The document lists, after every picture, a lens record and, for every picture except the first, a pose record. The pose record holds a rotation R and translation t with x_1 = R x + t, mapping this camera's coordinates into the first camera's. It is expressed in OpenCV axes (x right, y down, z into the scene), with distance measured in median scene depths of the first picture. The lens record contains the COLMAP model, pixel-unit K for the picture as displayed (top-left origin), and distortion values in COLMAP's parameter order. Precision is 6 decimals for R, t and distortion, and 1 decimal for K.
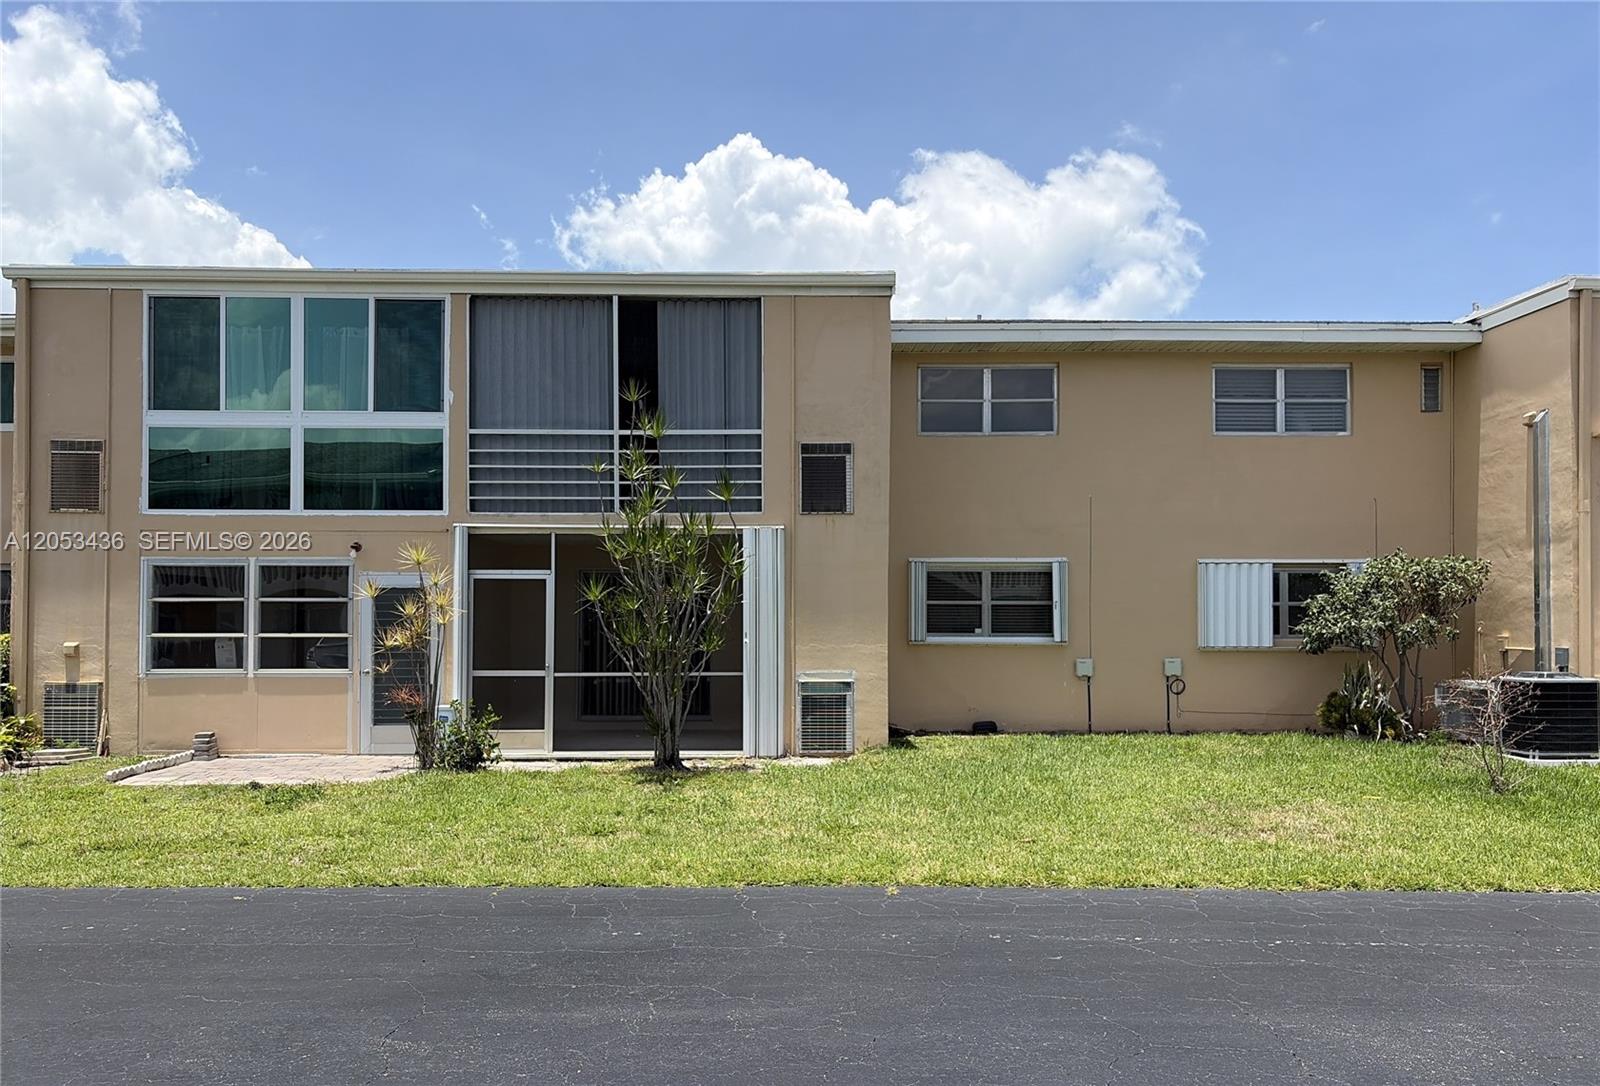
lens RADIAL K [[1205.7, 0, 829.5], [0, 1205.7, 599.8], [0, 0, 1]] dist [0.054328, -0.002414]
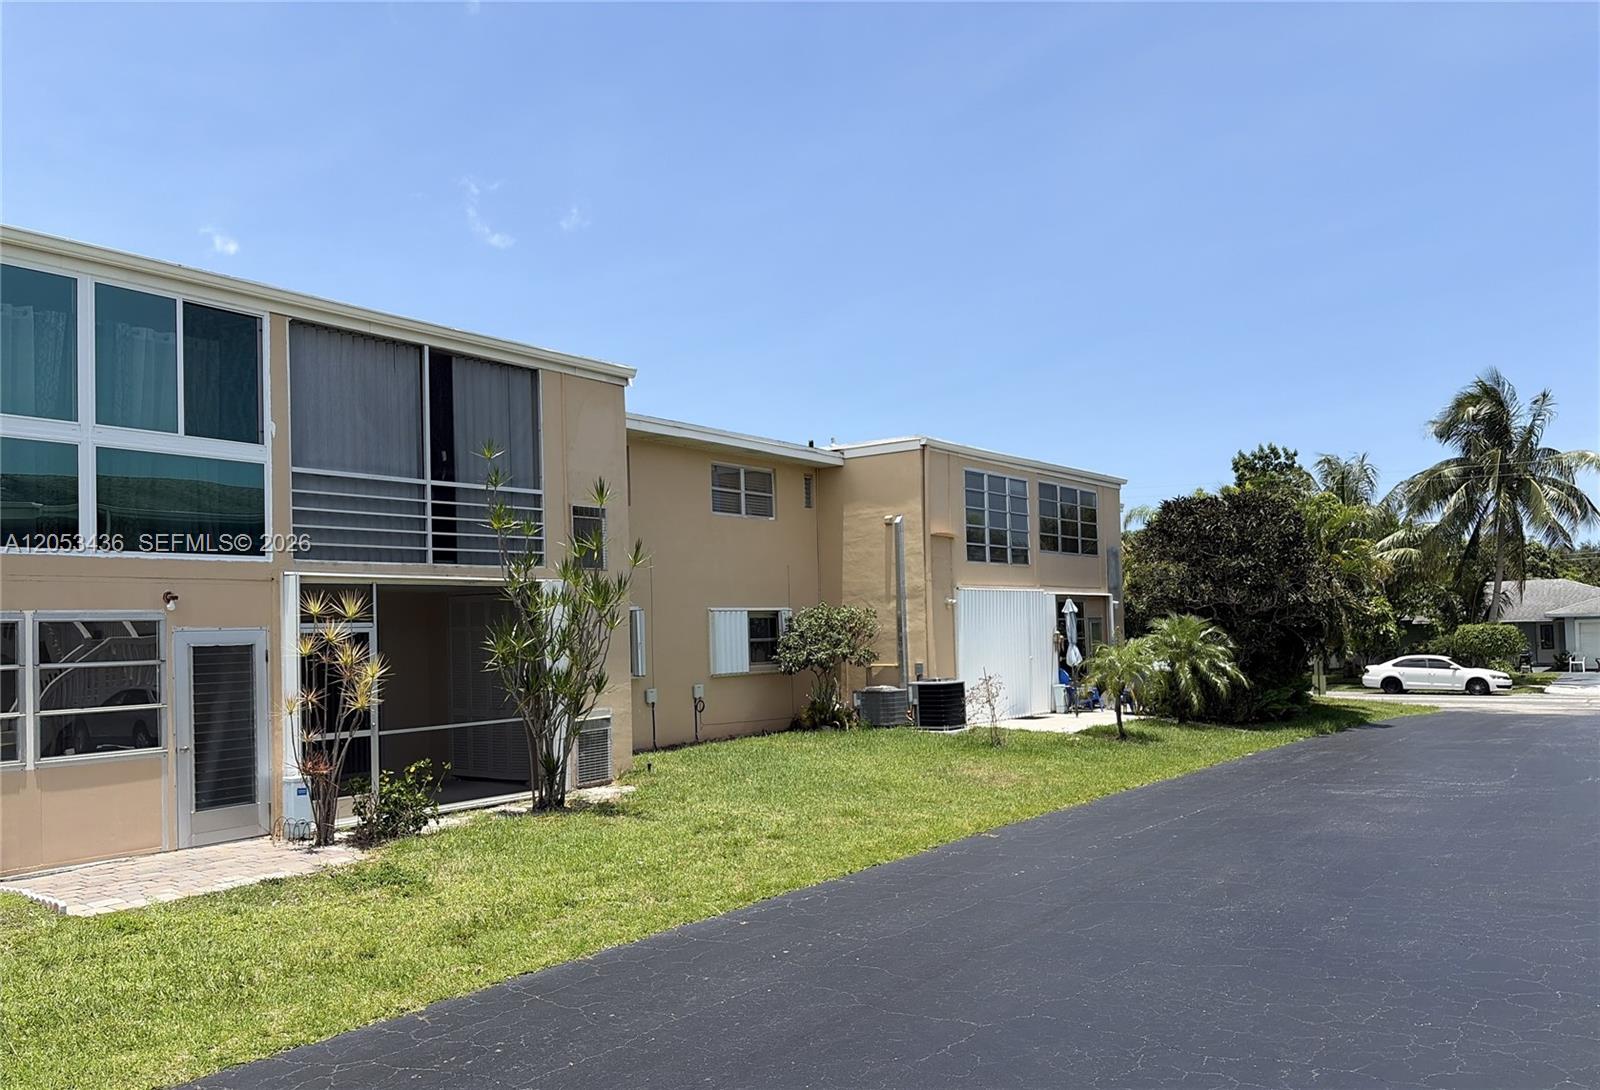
lens RADIAL K [[1205.7, 0, 829.5], [0, 1205.7, 601.8], [0, 0, 1]] dist [0.054328, -0.002414]
pose [[0.594200, 0.002709, 0.804313, -0.780475], [0.018194, 0.999693, -0.016808, -0.018238], [-0.804112, 0.024621, 0.593968, 0.147602]]
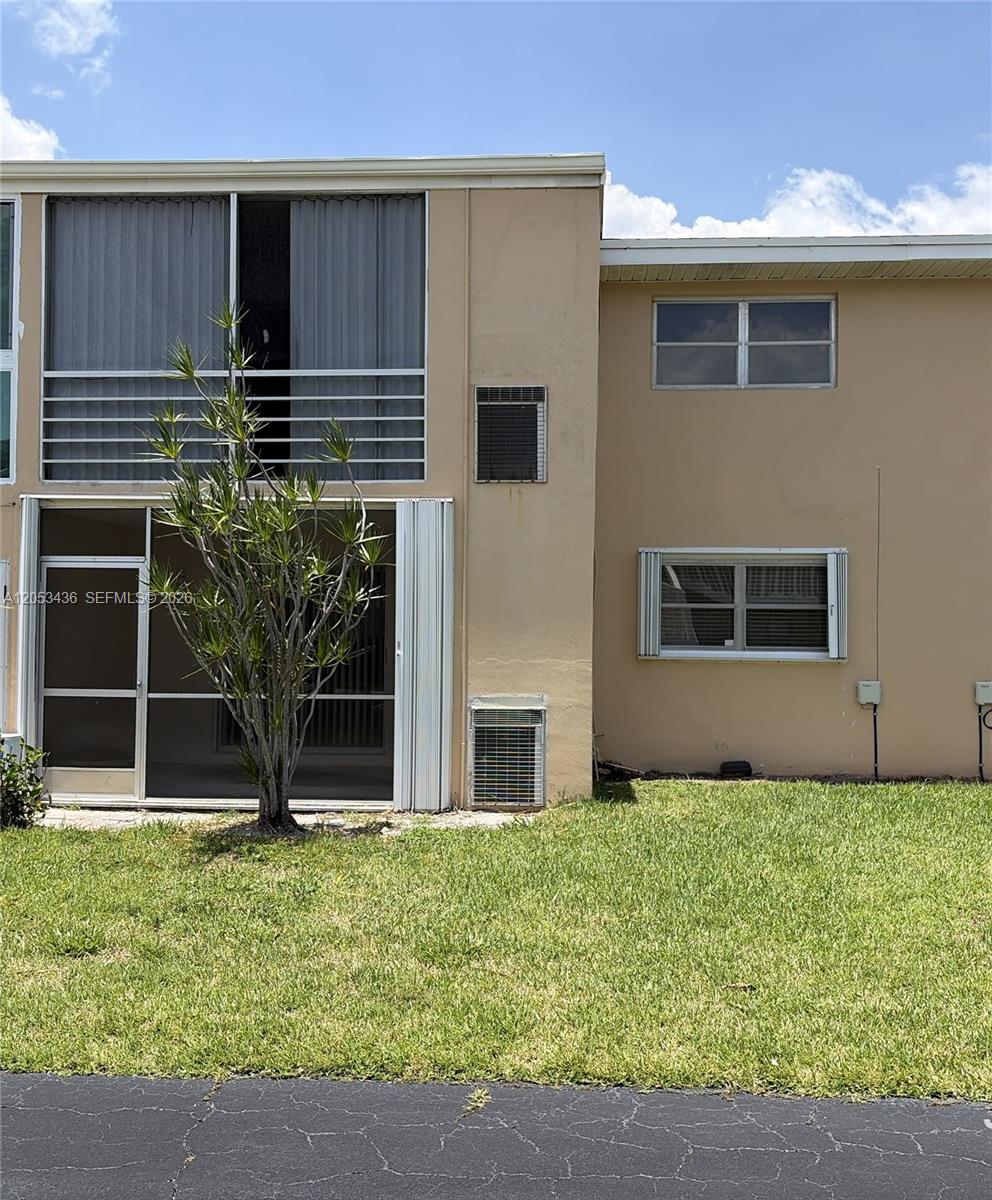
lens RADIAL K [[1216.8, 0, 548.5], [0, 1216.8, 602.4], [0, 0, 1]] dist [0.021614, -0.009456]
pose [[0.997560, 0.007324, -0.069428, 0.073096], [-0.007801, 0.999948, -0.006604, 0.007080], [0.069376, 0.007129, 0.997565, 0.257455]]
